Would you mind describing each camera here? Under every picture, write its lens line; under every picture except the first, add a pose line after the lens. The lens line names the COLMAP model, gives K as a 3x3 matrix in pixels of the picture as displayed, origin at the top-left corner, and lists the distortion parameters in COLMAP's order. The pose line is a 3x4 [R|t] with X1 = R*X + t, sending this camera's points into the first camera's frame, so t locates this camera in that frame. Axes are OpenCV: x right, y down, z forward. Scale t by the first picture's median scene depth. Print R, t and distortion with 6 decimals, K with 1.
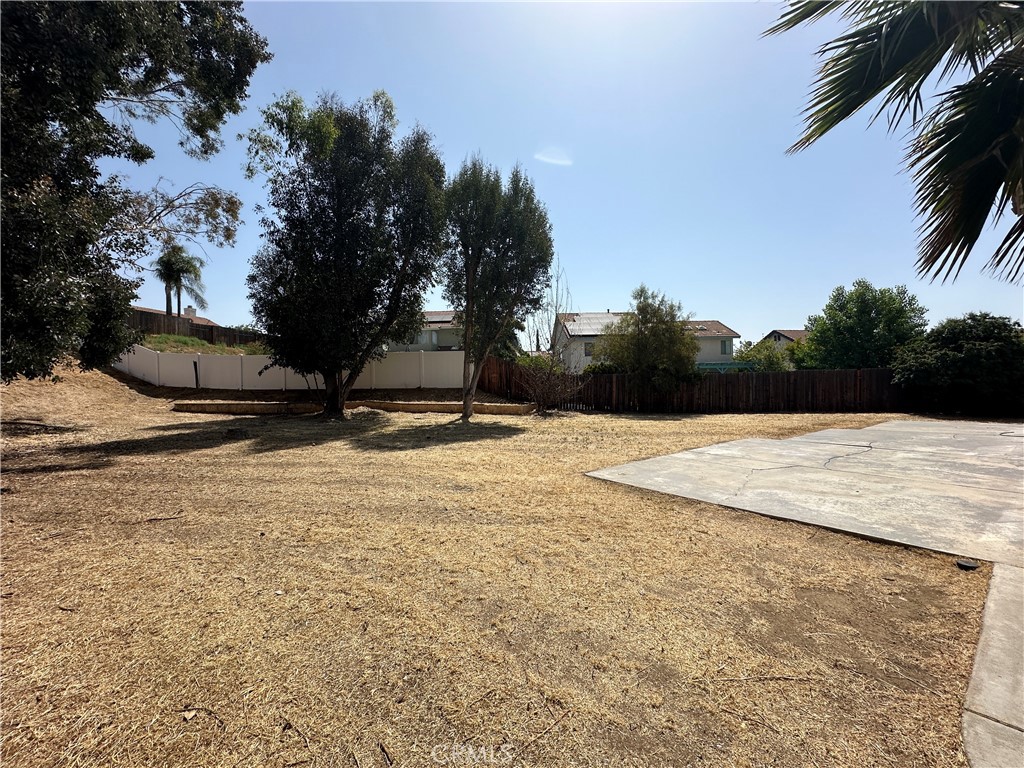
lens RADIAL K [[407.6, 0, 512.0], [0, 407.6, 384.0], [0, 0, 1]] dist [-0.008763, -0.000205]
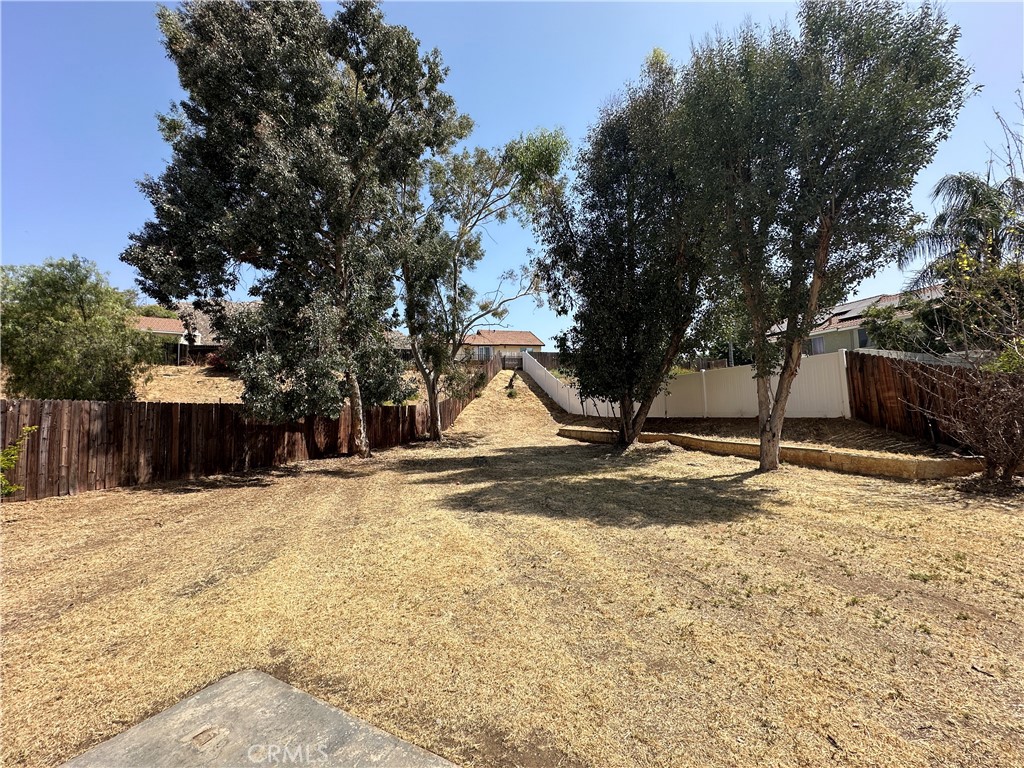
lens RADIAL K [[407.6, 0, 512.0], [0, 407.6, 384.0], [0, 0, 1]] dist [-0.008763, -0.000205]
pose [[0.395924, -0.067745, -0.915781, 0.267290], [0.005171, 0.997424, -0.071549, 0.000592], [0.918269, 0.023593, 0.395254, 0.423582]]
